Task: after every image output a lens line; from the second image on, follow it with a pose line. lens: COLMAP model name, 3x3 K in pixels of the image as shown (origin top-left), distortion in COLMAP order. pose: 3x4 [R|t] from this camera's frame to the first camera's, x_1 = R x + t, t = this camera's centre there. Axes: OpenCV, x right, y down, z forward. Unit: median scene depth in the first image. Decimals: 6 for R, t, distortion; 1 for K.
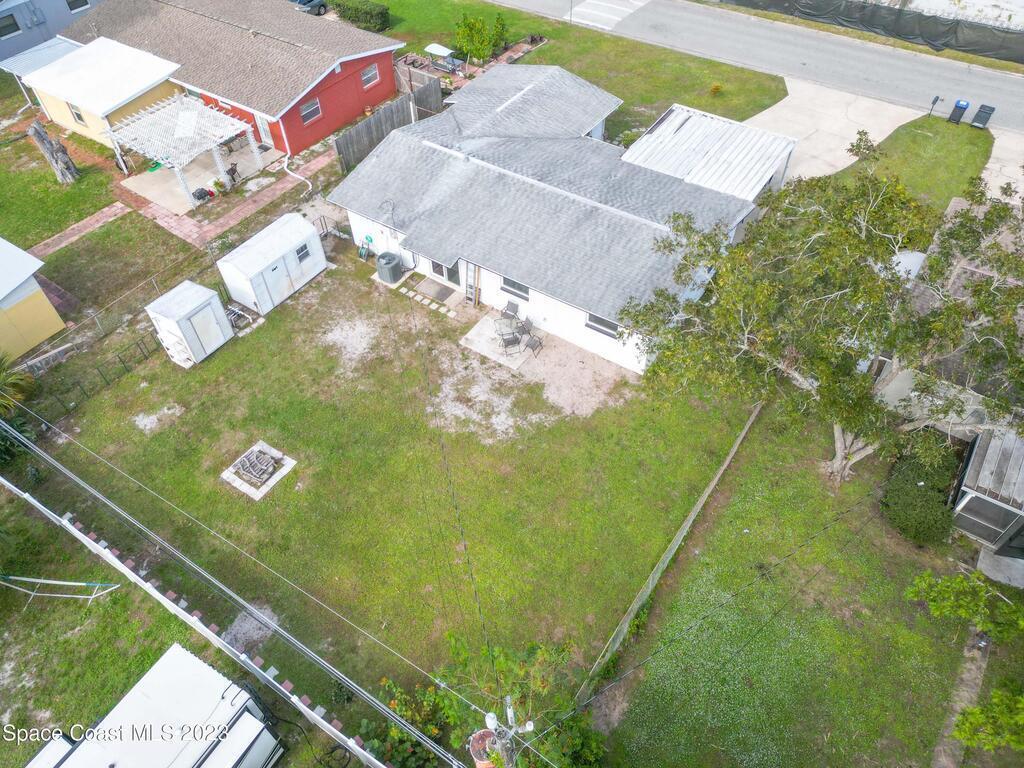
lens RADIAL K [[717.9, 0, 516.0], [0, 717.9, 385.0], [0, 0, 1]] dist [0.048871, -0.020451]
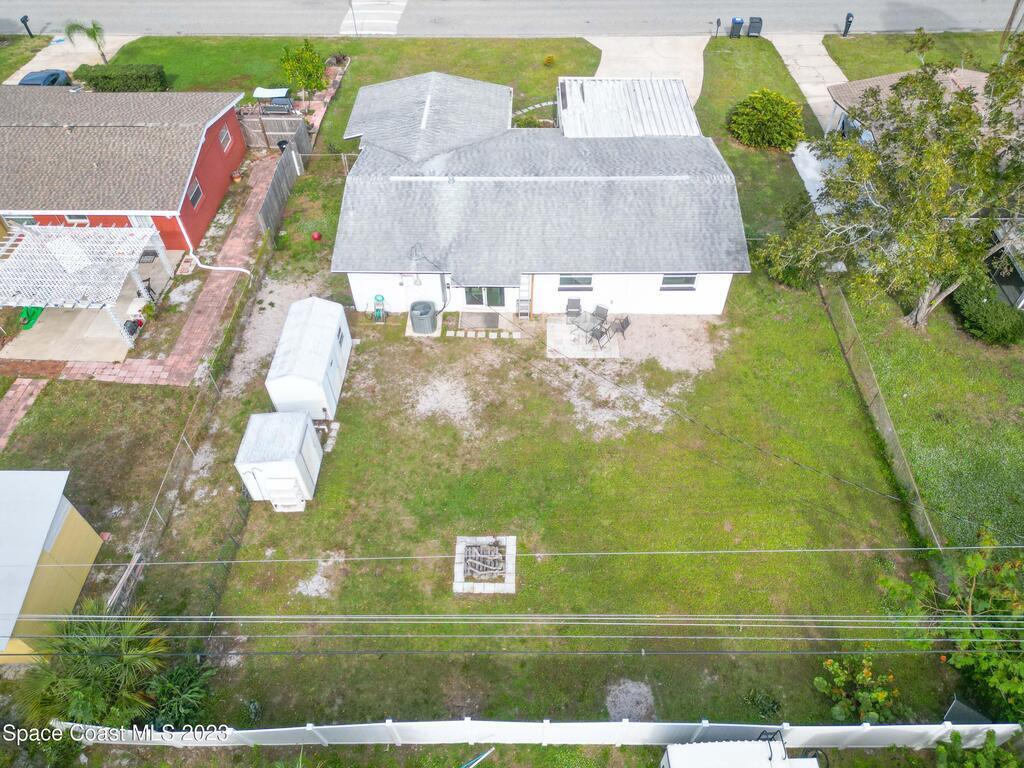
lens RADIAL K [[717.9, 0, 510.3], [0, 717.9, 384.3], [0, 0, 1]] dist [0.048871, -0.020451]
pose [[0.841143, -0.400976, 0.362899, -0.475891], [0.403845, 0.912016, 0.071659, -0.113163], [-0.359704, 0.086280, 0.929069, 0.131924]]
